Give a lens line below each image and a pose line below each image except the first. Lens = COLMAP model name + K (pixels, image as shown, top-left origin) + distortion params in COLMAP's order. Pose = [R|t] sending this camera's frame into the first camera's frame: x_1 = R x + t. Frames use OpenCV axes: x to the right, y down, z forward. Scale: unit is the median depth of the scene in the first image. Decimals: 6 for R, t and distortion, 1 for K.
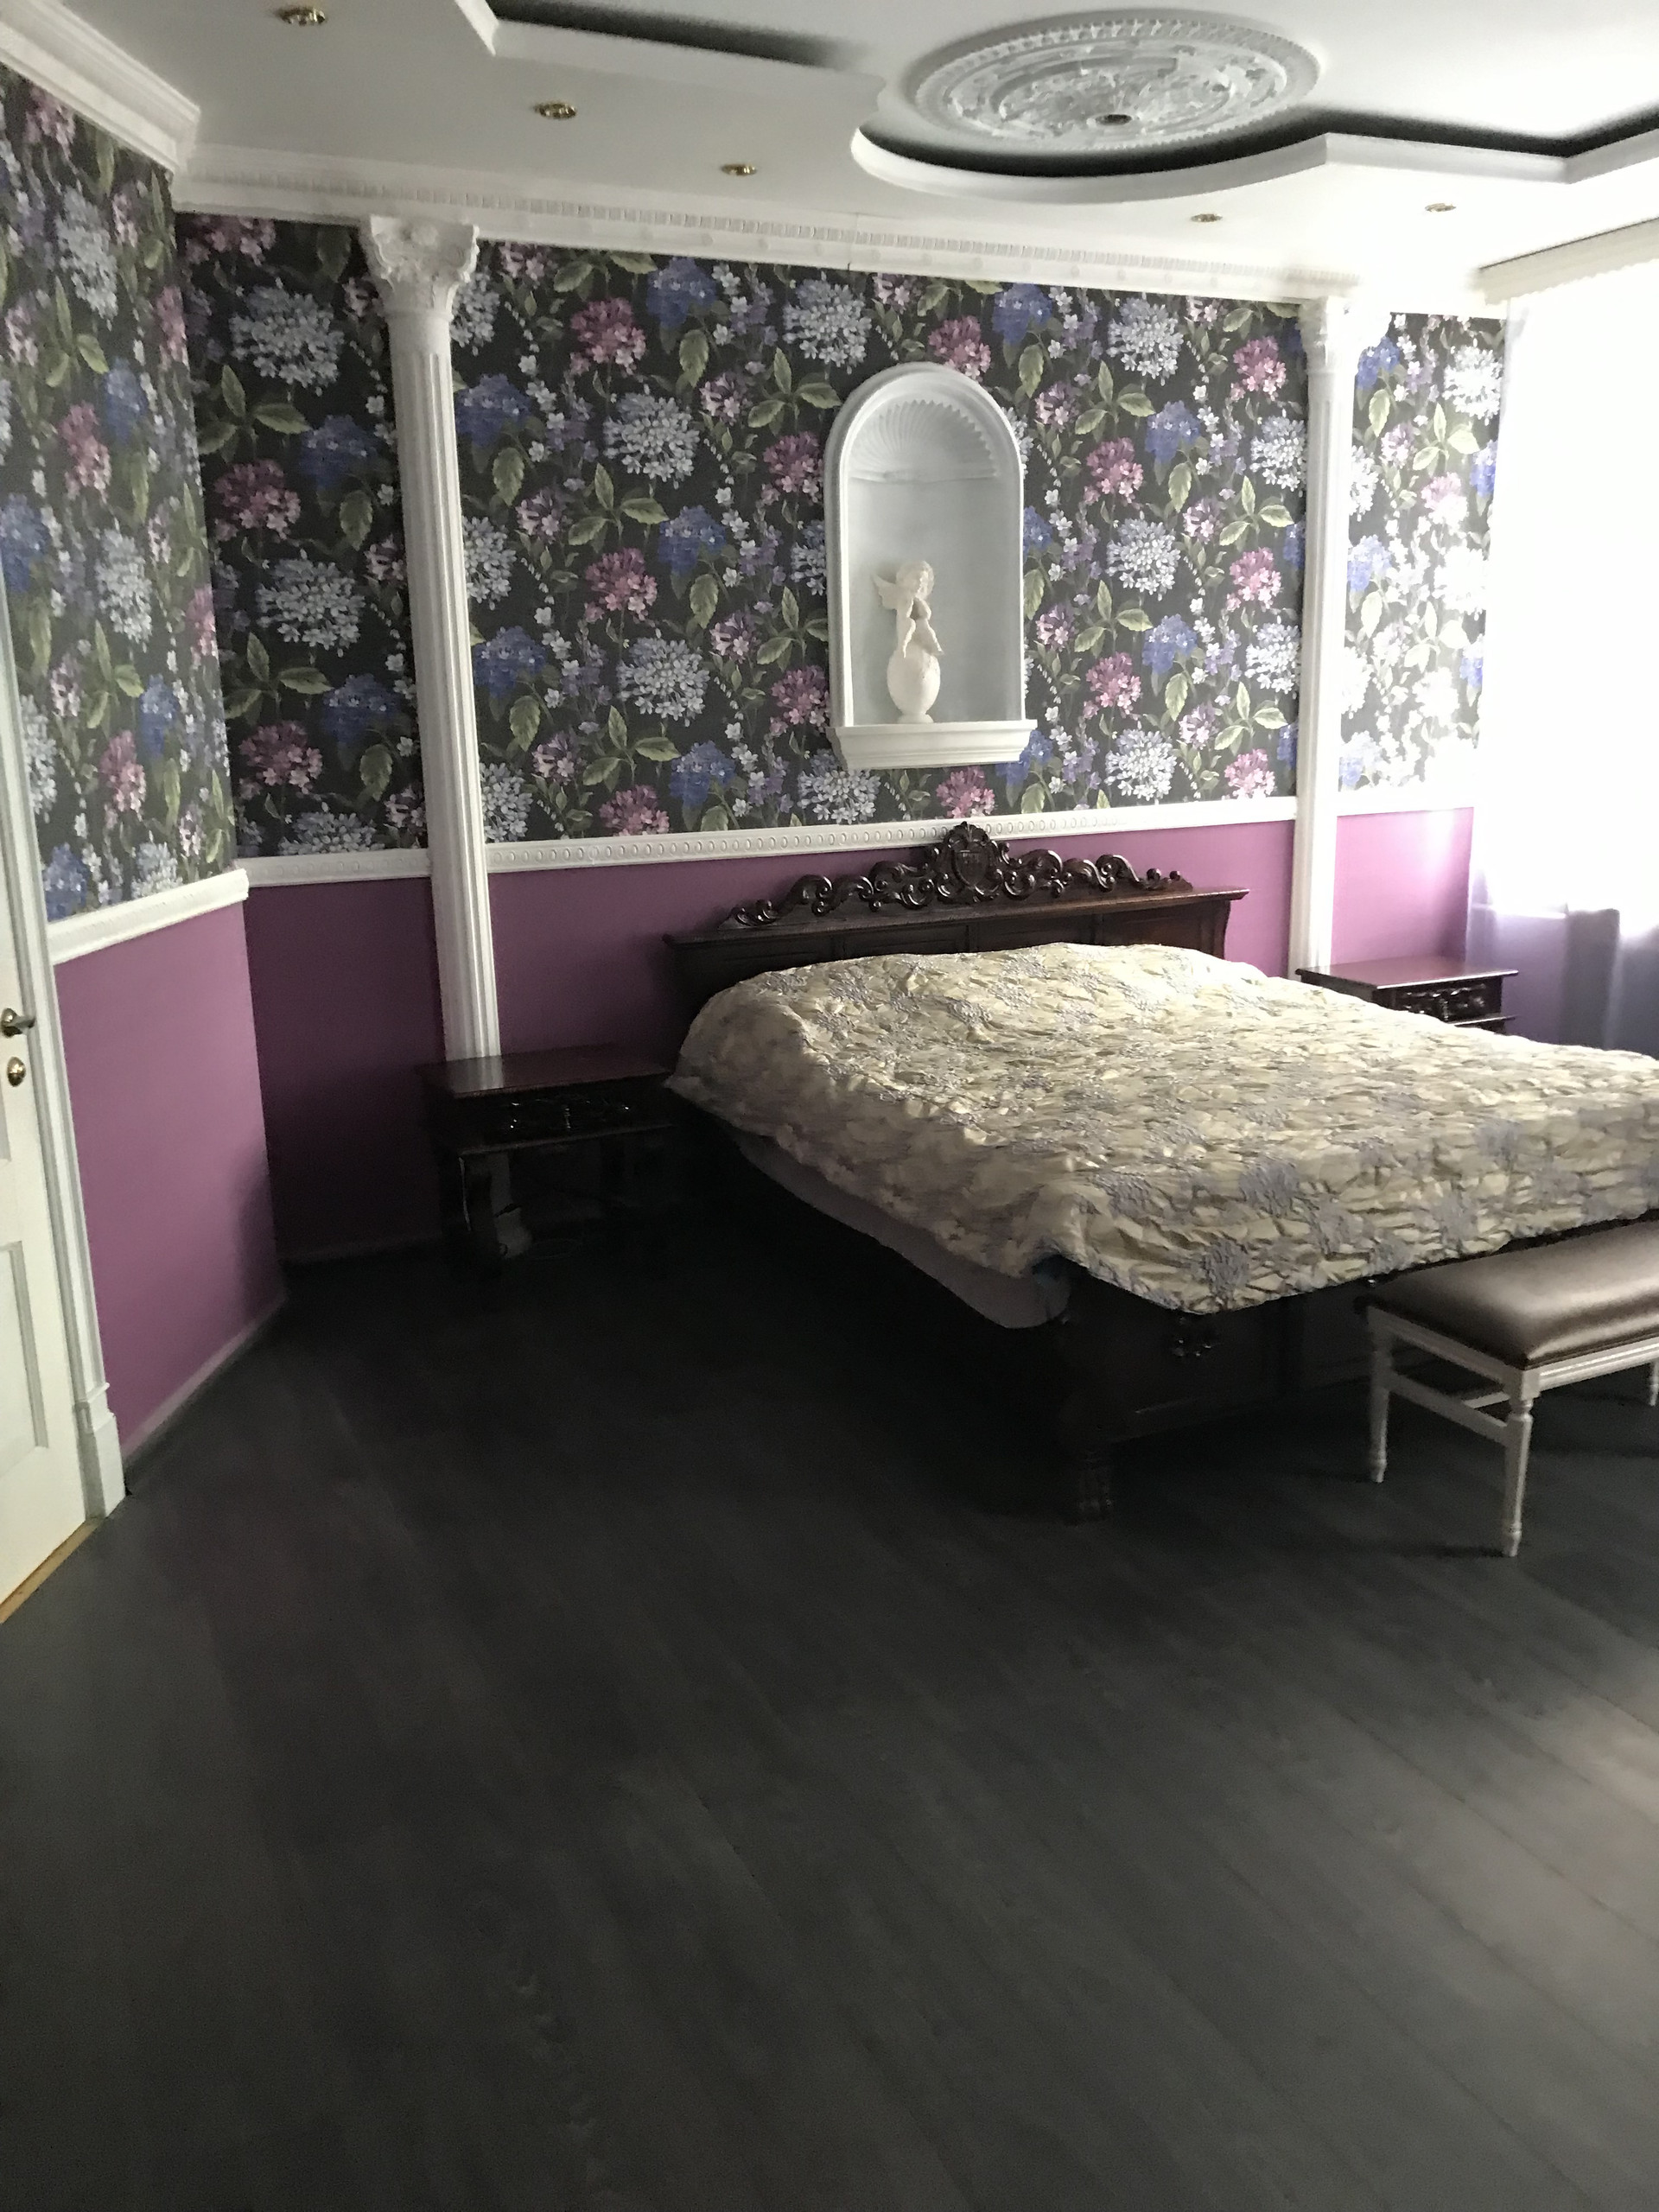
lens RADIAL K [[1821.1, 0, 829.5], [0, 1821.1, 1106.0], [0, 0, 1]] dist [0.119288, -0.229523]
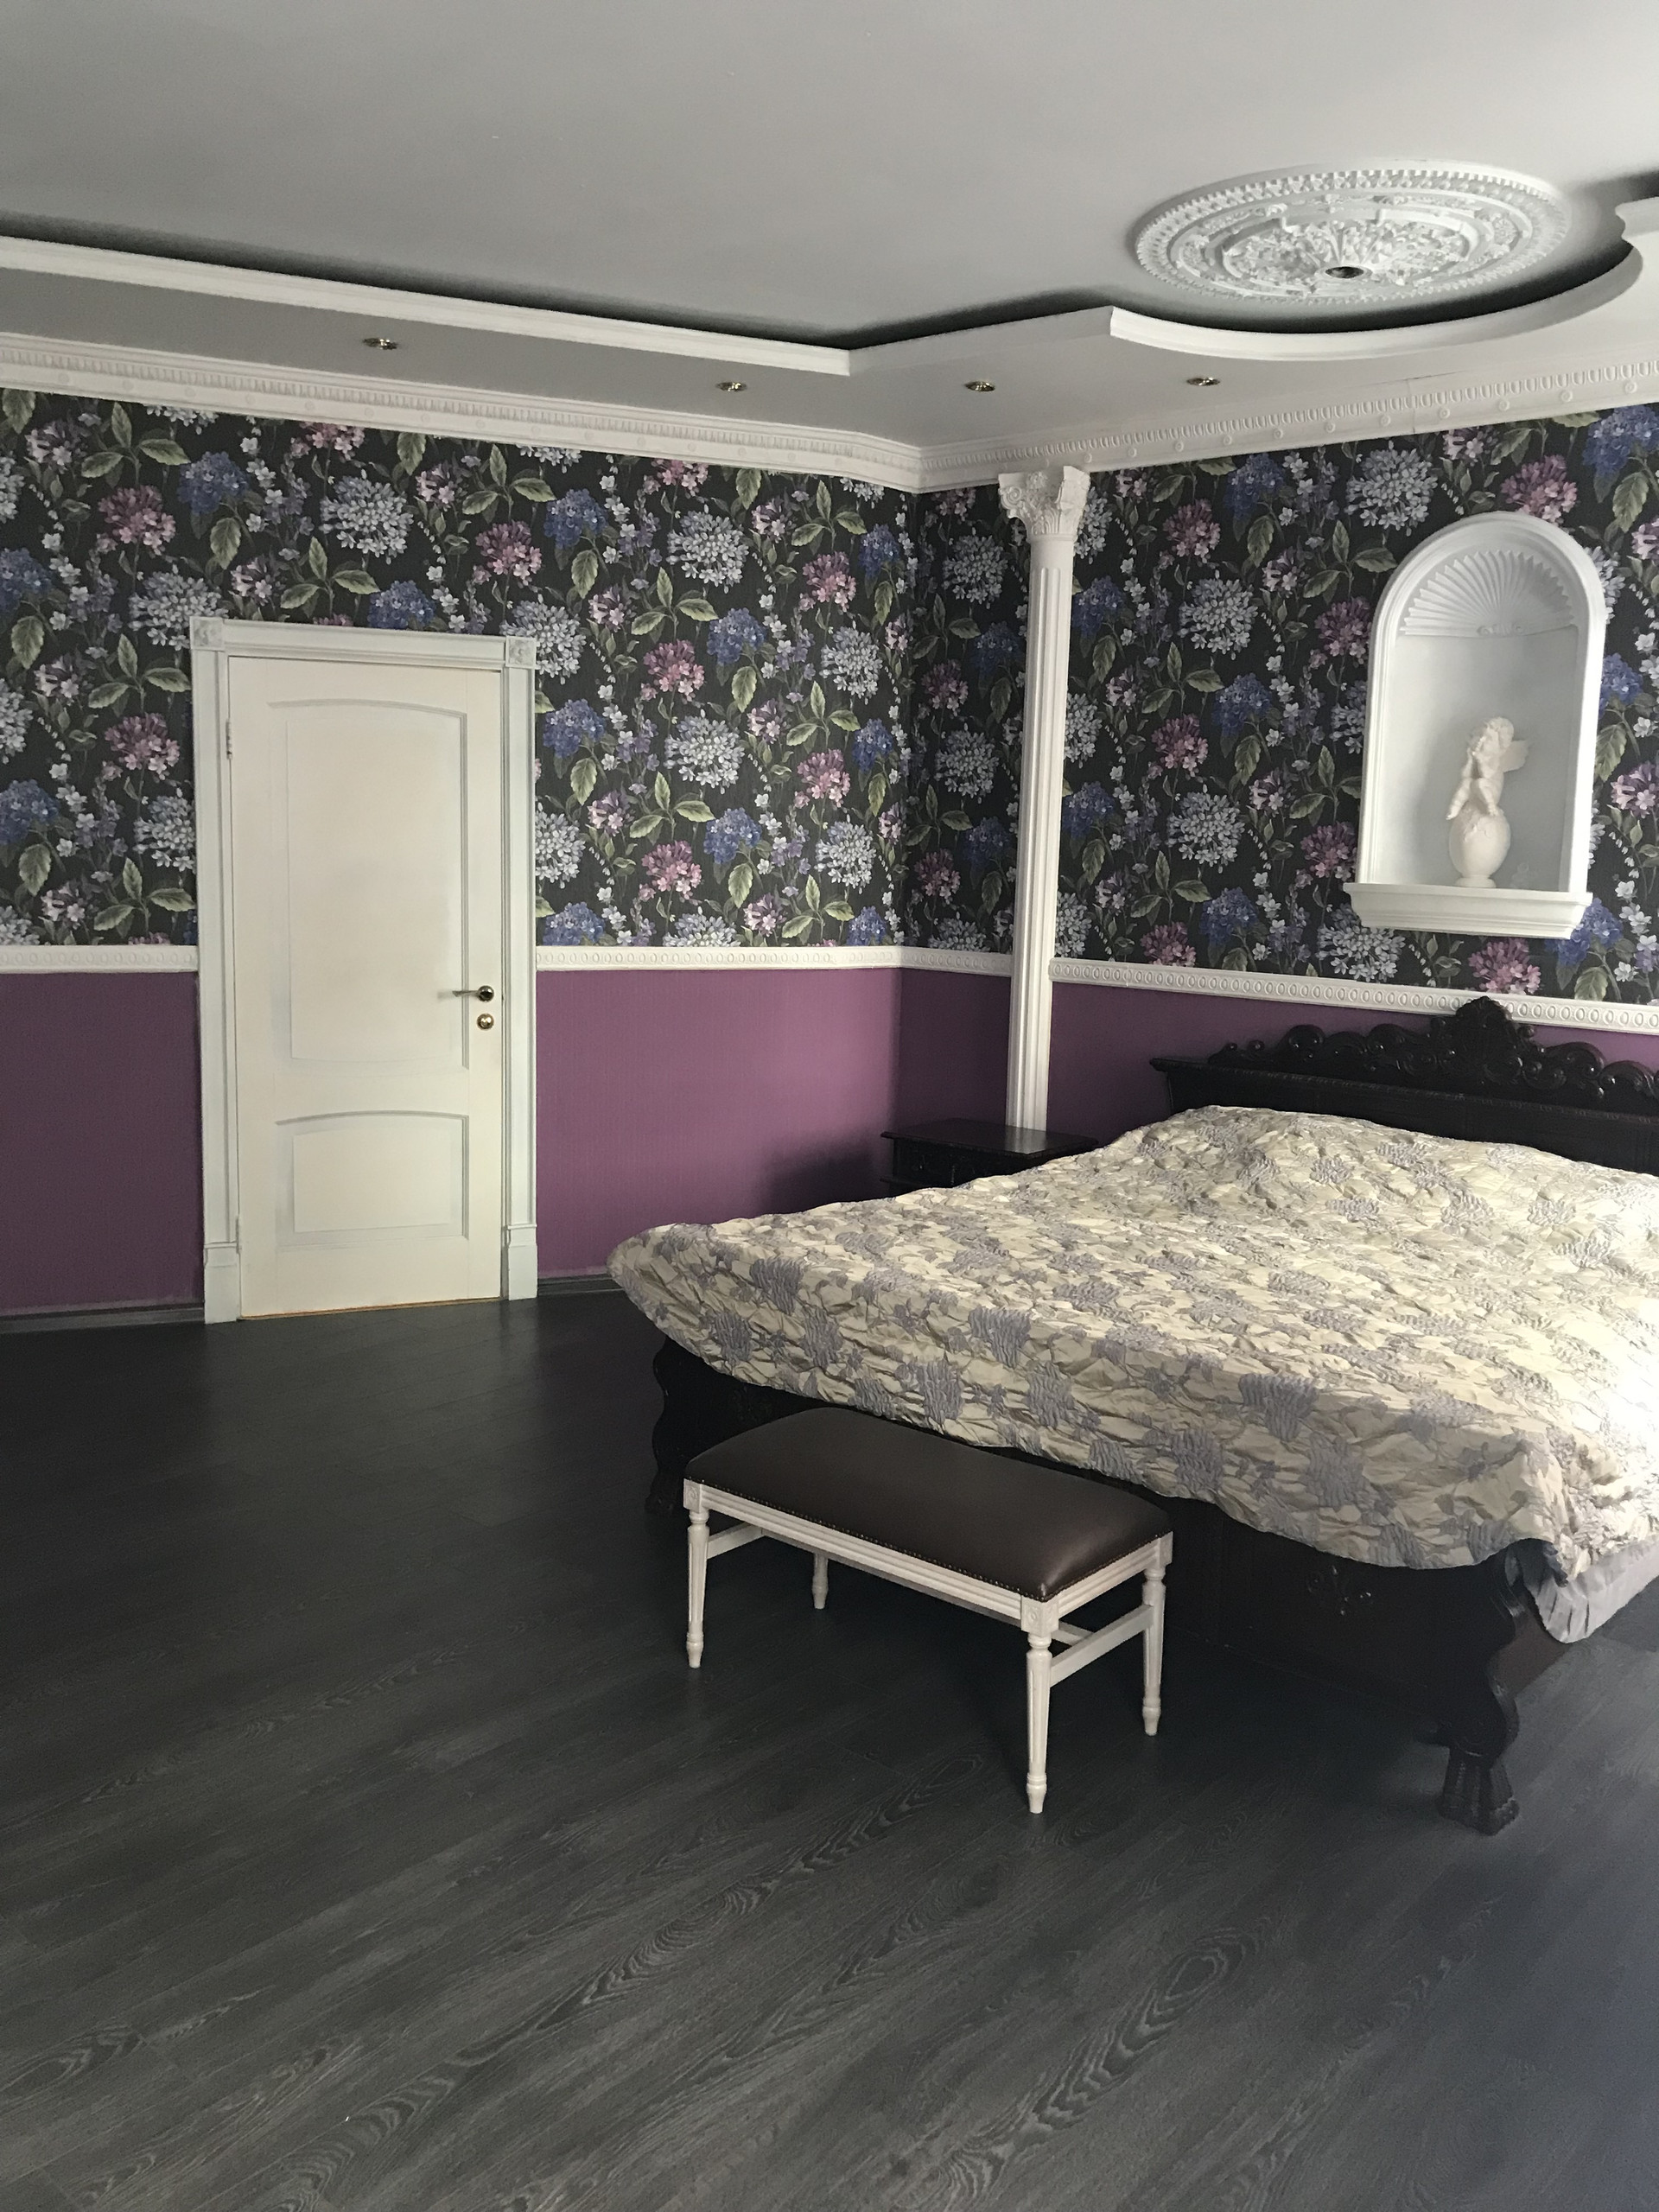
lens RADIAL K [[1859.1, 0, 813.7], [0, 1859.1, 1115.1], [0, 0, 1]] dist [0.070752, -0.118228]
pose [[0.391484, 0.178841, -0.902638, 0.841073], [-0.236522, 0.967531, 0.089115, -0.109604], [0.889268, 0.178607, 0.421073, 0.345983]]
